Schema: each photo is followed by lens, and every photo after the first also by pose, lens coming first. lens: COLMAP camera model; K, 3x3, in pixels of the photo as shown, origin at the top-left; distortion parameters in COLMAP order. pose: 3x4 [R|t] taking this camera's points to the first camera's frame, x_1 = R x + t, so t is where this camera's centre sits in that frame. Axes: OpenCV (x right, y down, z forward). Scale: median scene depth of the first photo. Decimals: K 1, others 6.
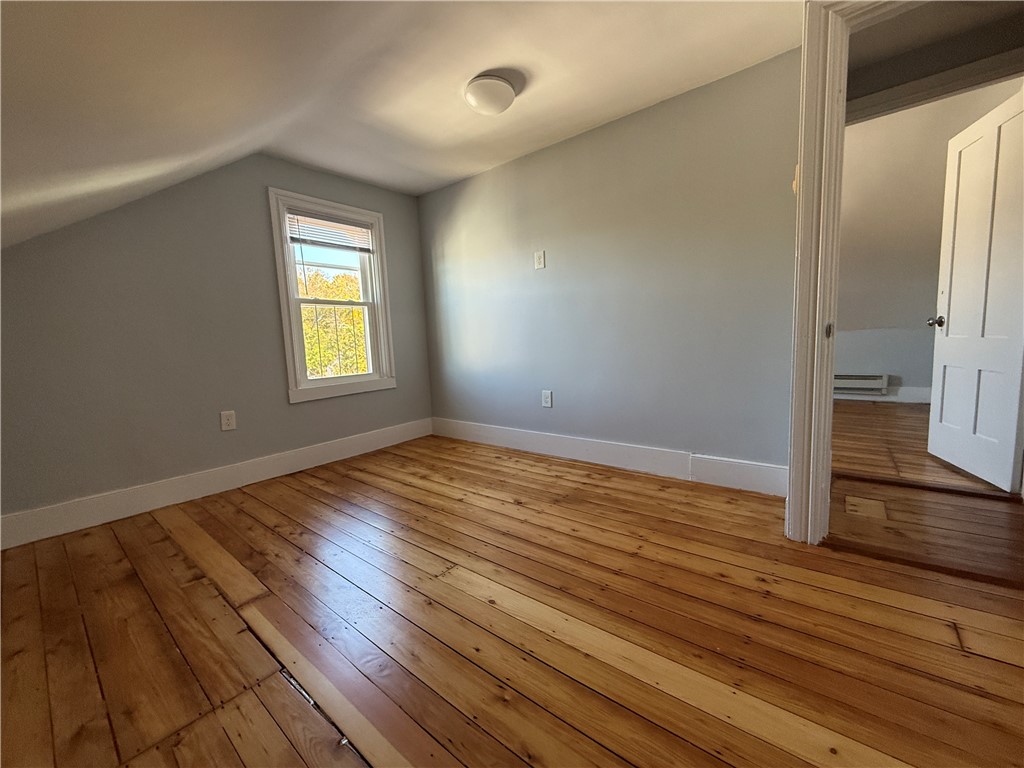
lens RADIAL K [[408.9, 0, 510.7], [0, 408.9, 385.7], [0, 0, 1]] dist [-0.000002, -0.000043]
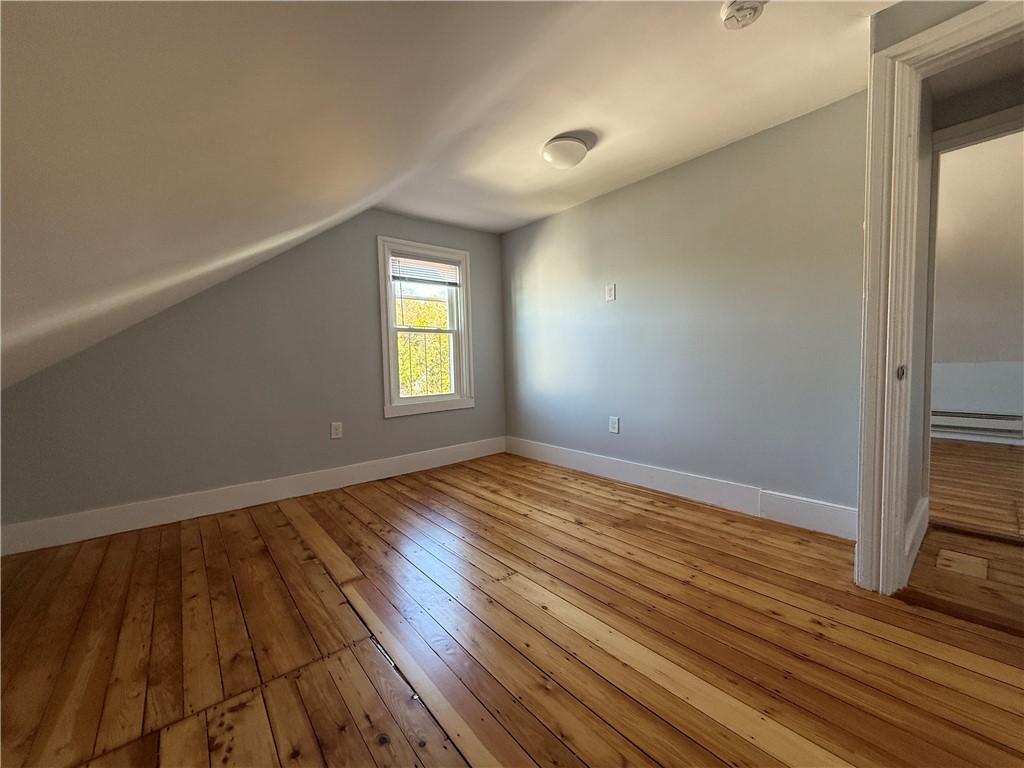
lens RADIAL K [[408.9, 0, 510.7], [0, 408.9, 385.7], [0, 0, 1]] dist [-0.000002, -0.000043]
pose [[0.980971, 0.031294, -0.191617, 0.044958], [-0.039883, 0.998357, -0.041132, -0.022166], [0.190015, 0.047991, 0.980608, -0.111767]]
